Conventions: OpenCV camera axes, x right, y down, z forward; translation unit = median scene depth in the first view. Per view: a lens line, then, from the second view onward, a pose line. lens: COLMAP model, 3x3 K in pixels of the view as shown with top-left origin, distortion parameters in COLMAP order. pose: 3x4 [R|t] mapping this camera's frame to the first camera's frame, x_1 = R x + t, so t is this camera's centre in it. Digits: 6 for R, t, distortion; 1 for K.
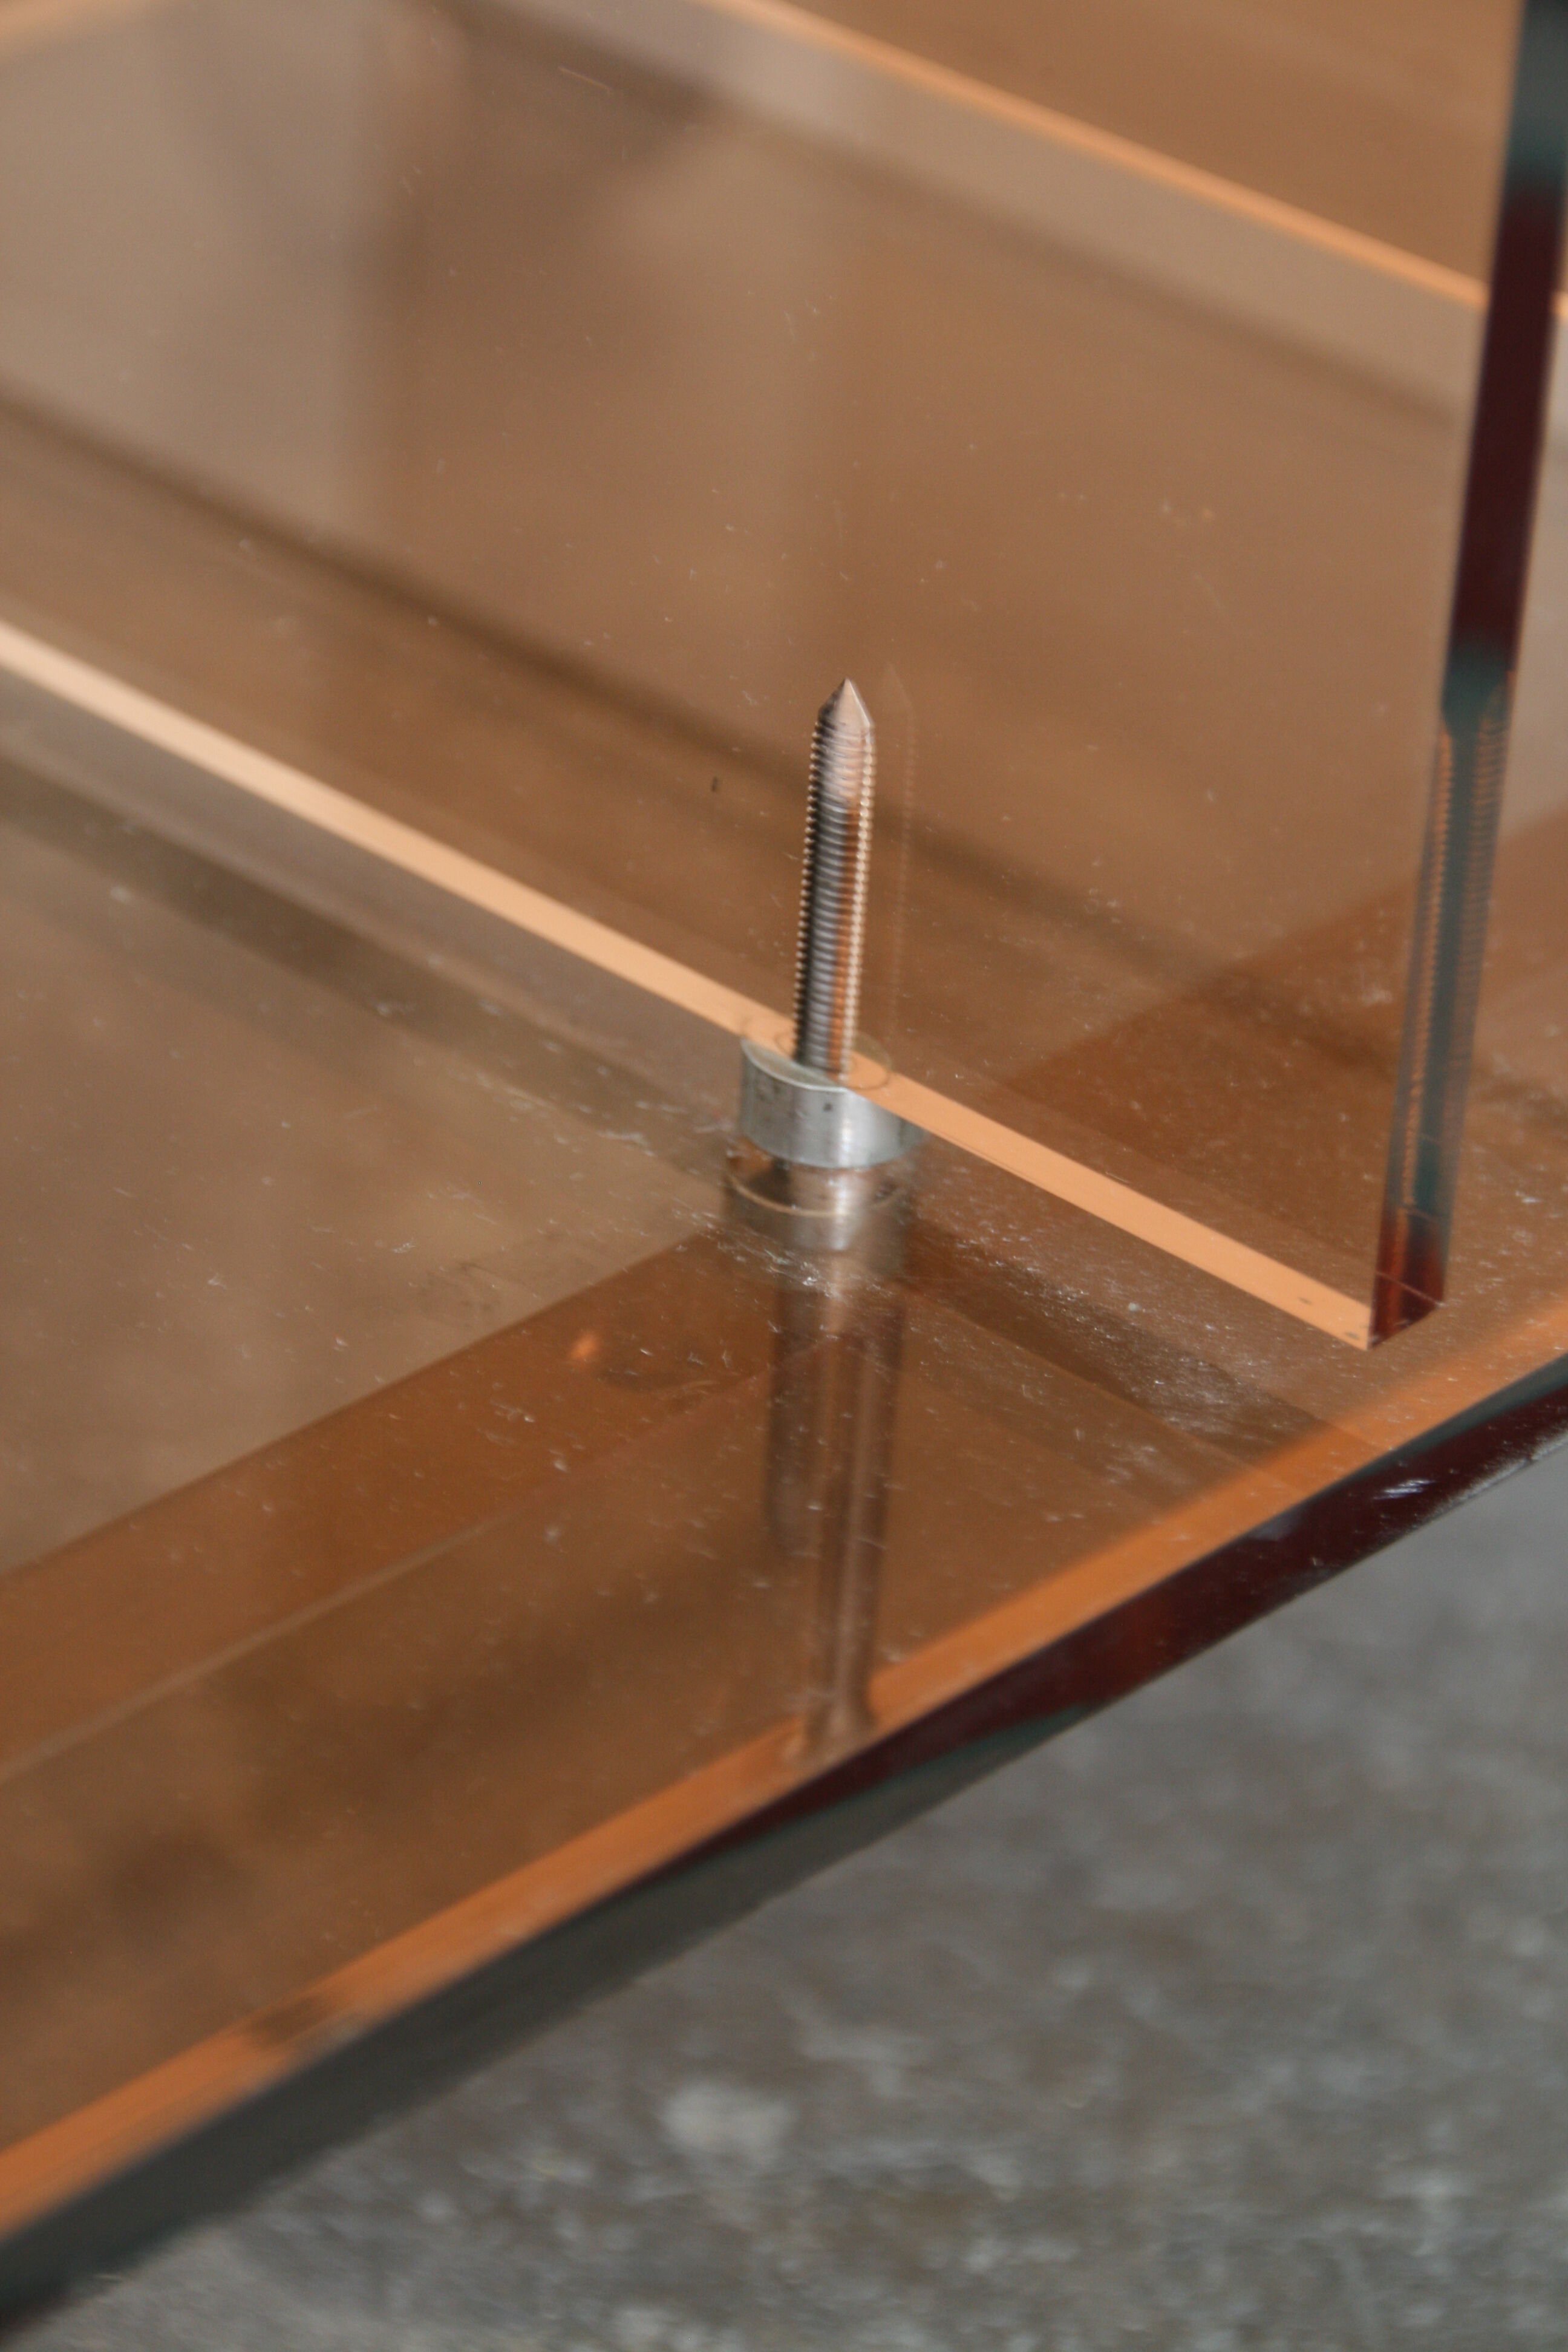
lens RADIAL K [[10472.4, 0, 784.0], [0, 10472.4, 1176.0], [0, 0, 1]] dist [0.795075, 4.699549]
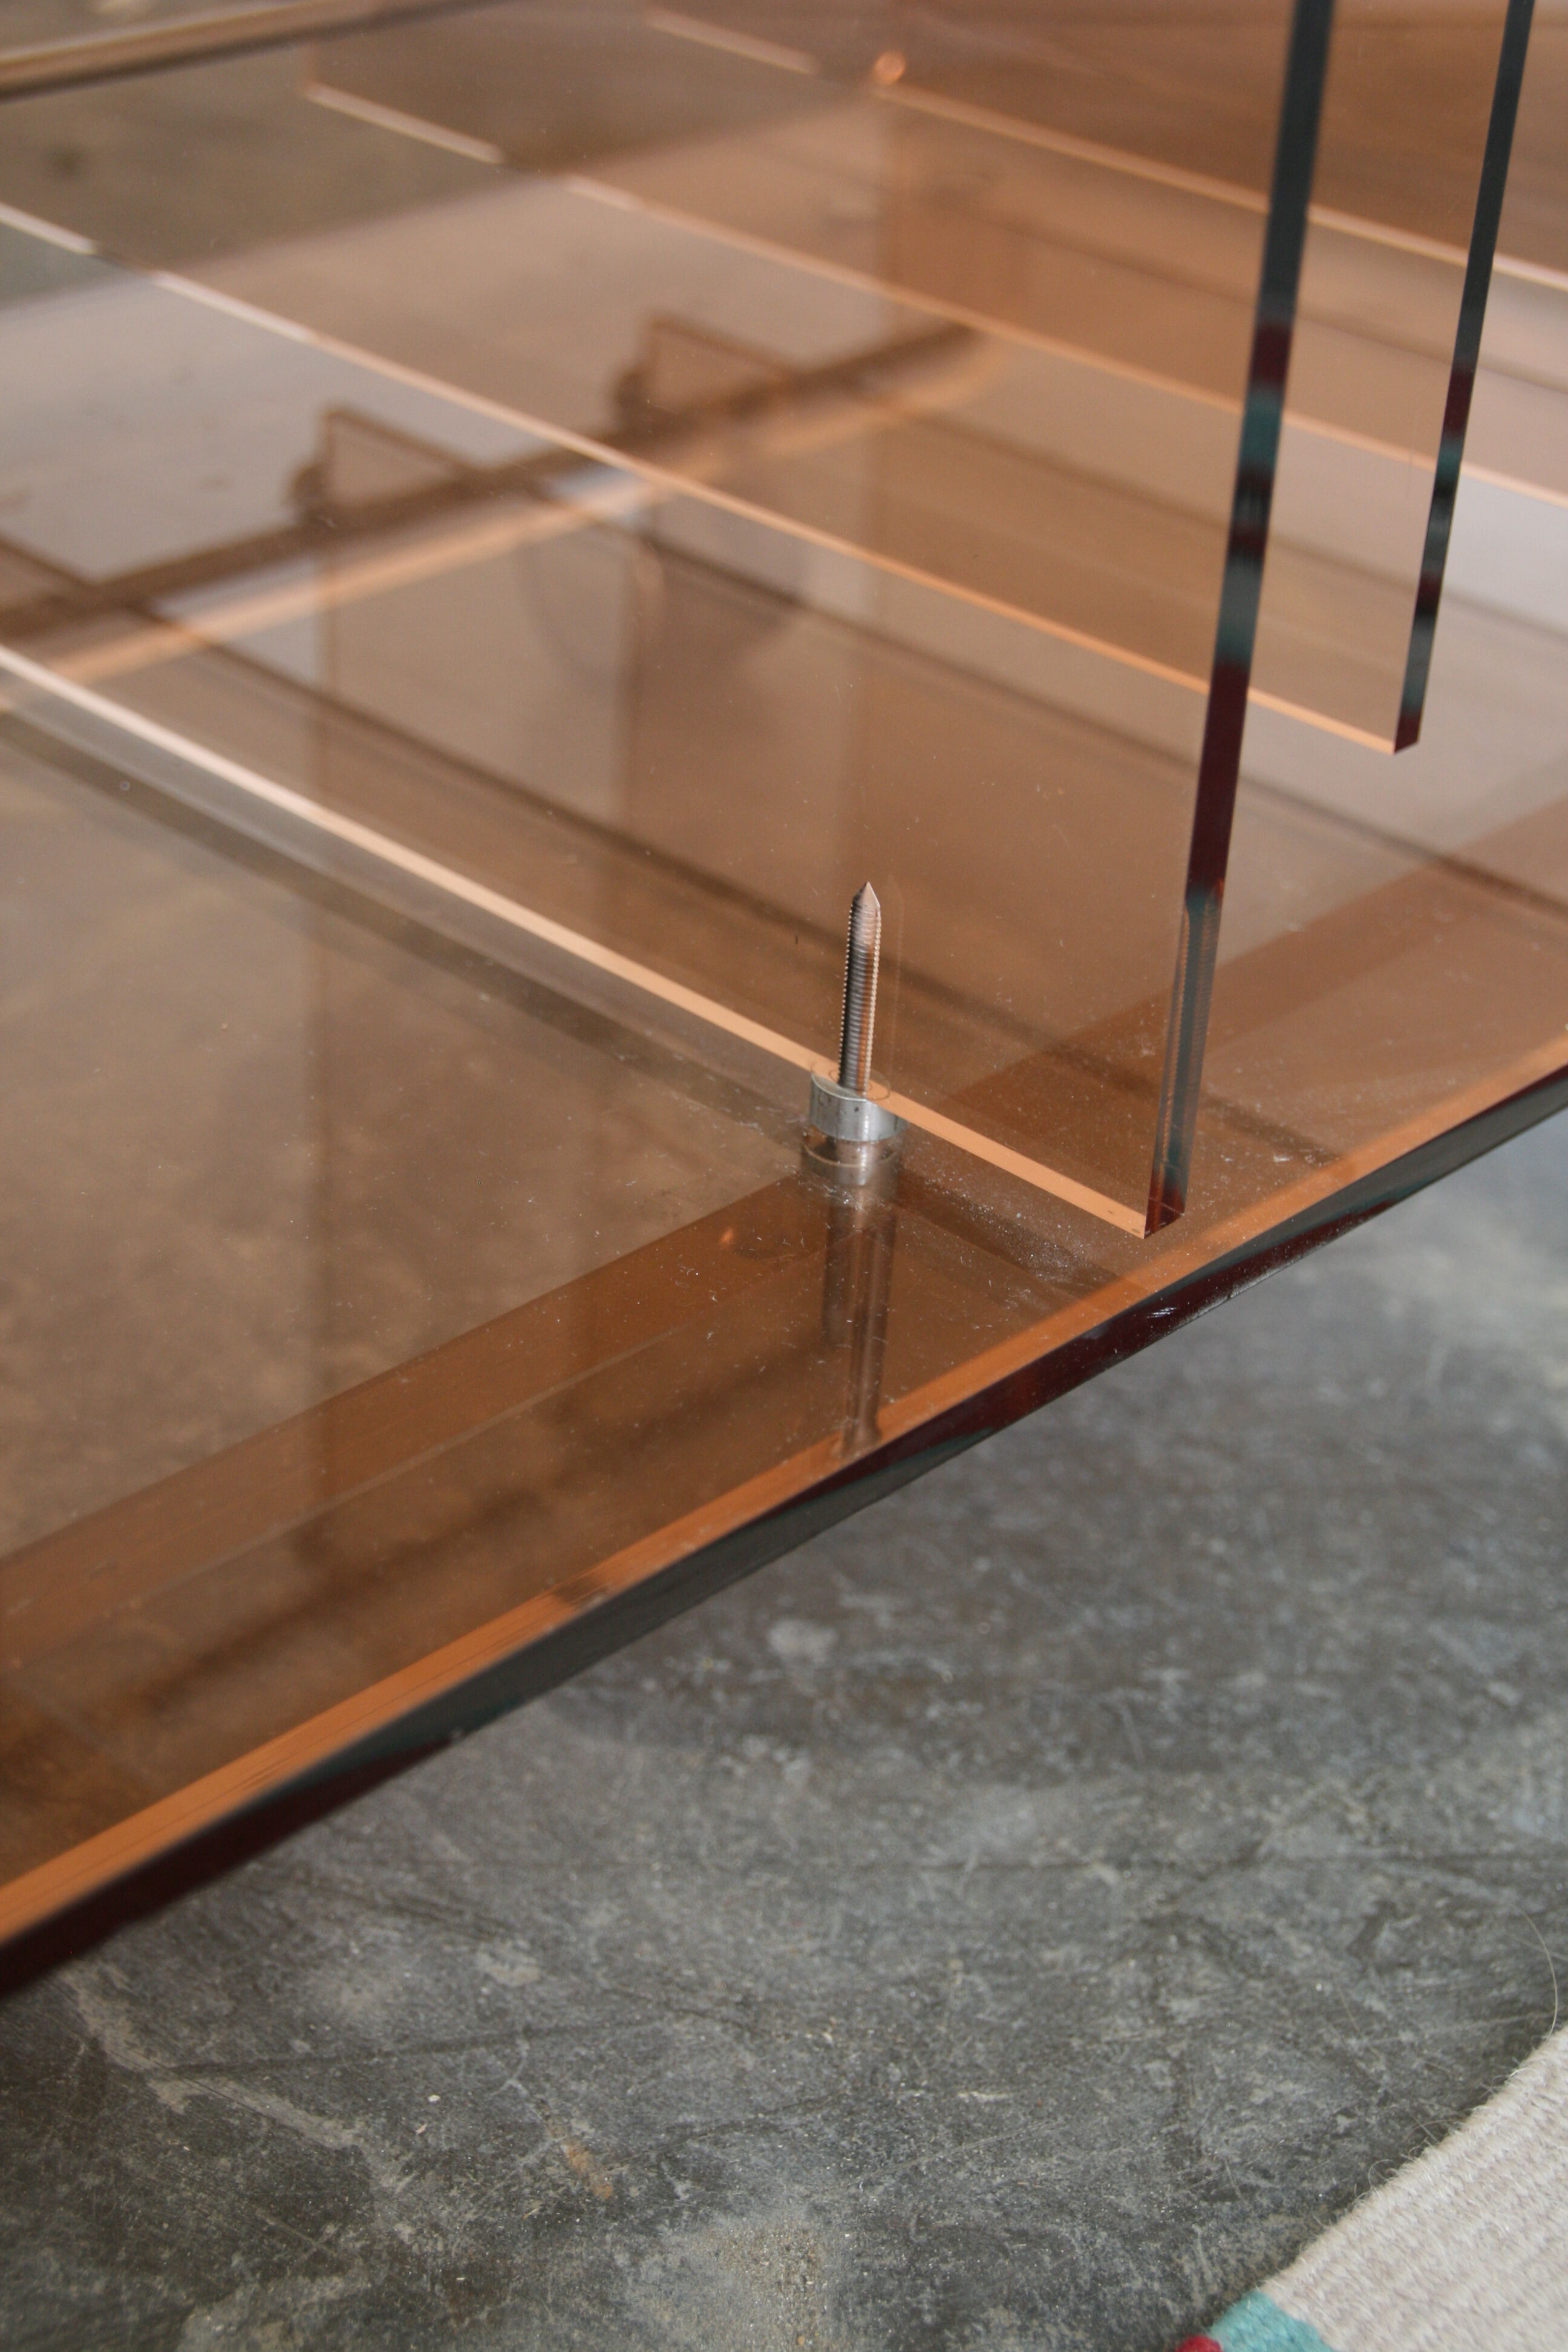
lens RADIAL K [[4271.6, 0, 784.0], [0, 4271.6, 1176.0], [0, 0, 1]] dist [0.504917, 0.018956]
pose [[0.999958, 0.003118, -0.008585, -0.002152], [-0.003120, 0.999995, -0.000176, 0.005490], [0.008584, 0.000203, 0.999963, 0.225379]]
